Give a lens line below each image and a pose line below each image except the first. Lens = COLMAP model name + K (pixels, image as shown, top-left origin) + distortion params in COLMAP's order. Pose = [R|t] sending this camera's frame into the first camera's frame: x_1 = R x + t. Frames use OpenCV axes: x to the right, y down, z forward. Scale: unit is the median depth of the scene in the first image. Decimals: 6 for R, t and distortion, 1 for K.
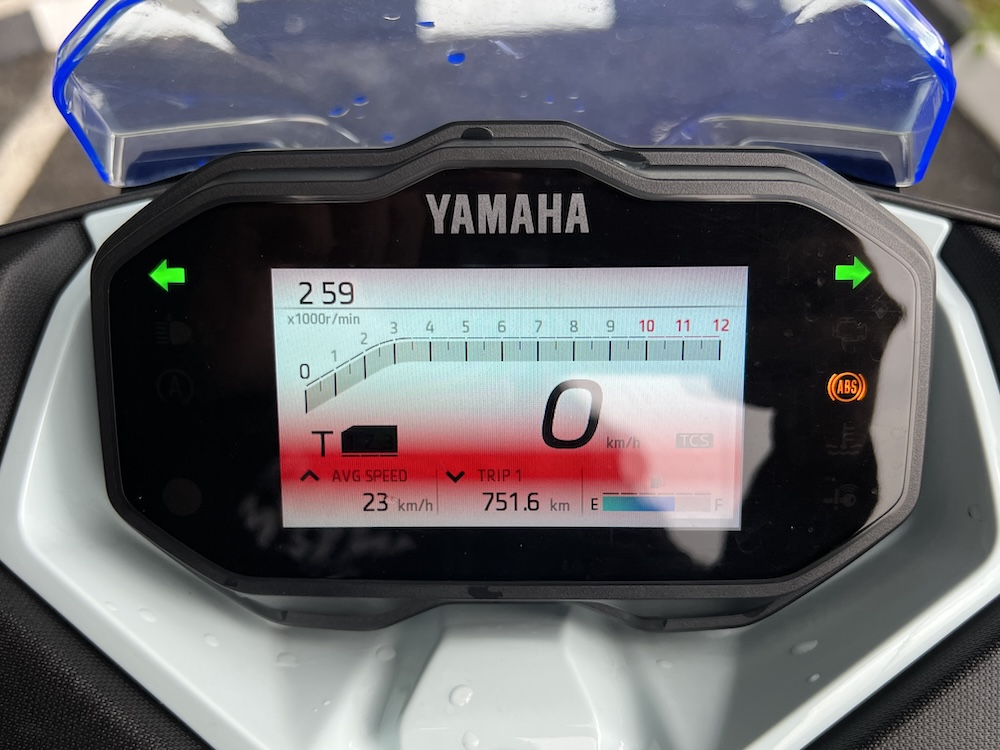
lens RADIAL K [[1006.1, 0, 497.7], [0, 1006.1, 387.5], [0, 0, 1]] dist [-0.003053, -0.011462]
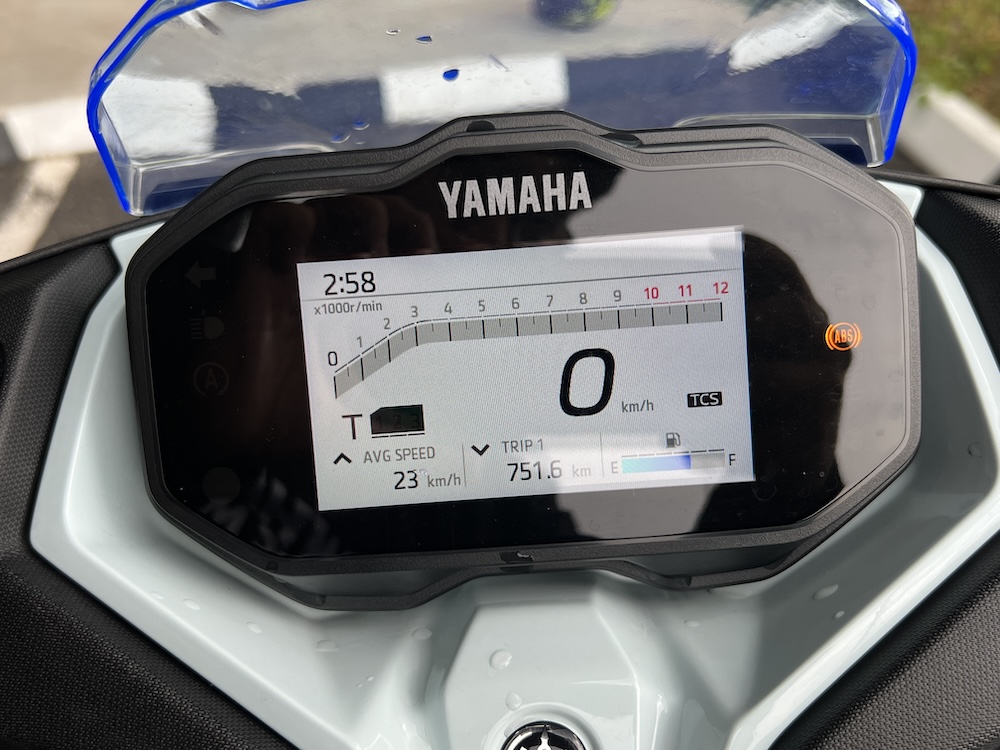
lens RADIAL K [[993.7, 0, 491.3], [0, 993.7, 375.5], [0, 0, 1]] dist [0.015848, -0.046976]
pose [[0.997688, -0.066337, 0.014764, -0.042138], [0.067320, 0.994440, -0.080976, 0.098413], [-0.009310, 0.081783, 0.996607, -0.042537]]
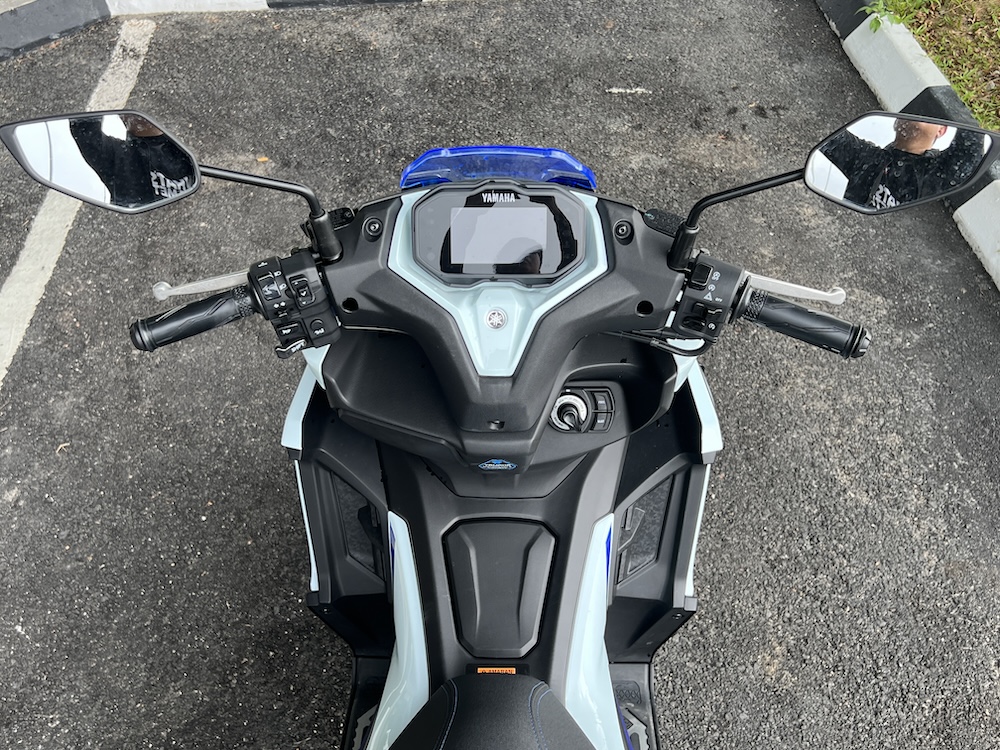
lens RADIAL K [[1012.1, 0, 500.0], [0, 1012.1, 375.0], [0, 0, 1]] dist [0.035546, -0.032430]
pose [[0.999864, 0.000291, 0.016462, -0.061769], [-0.001253, 0.998289, 0.058462, 0.387896], [-0.016417, -0.058475, 0.998154, -3.831521]]
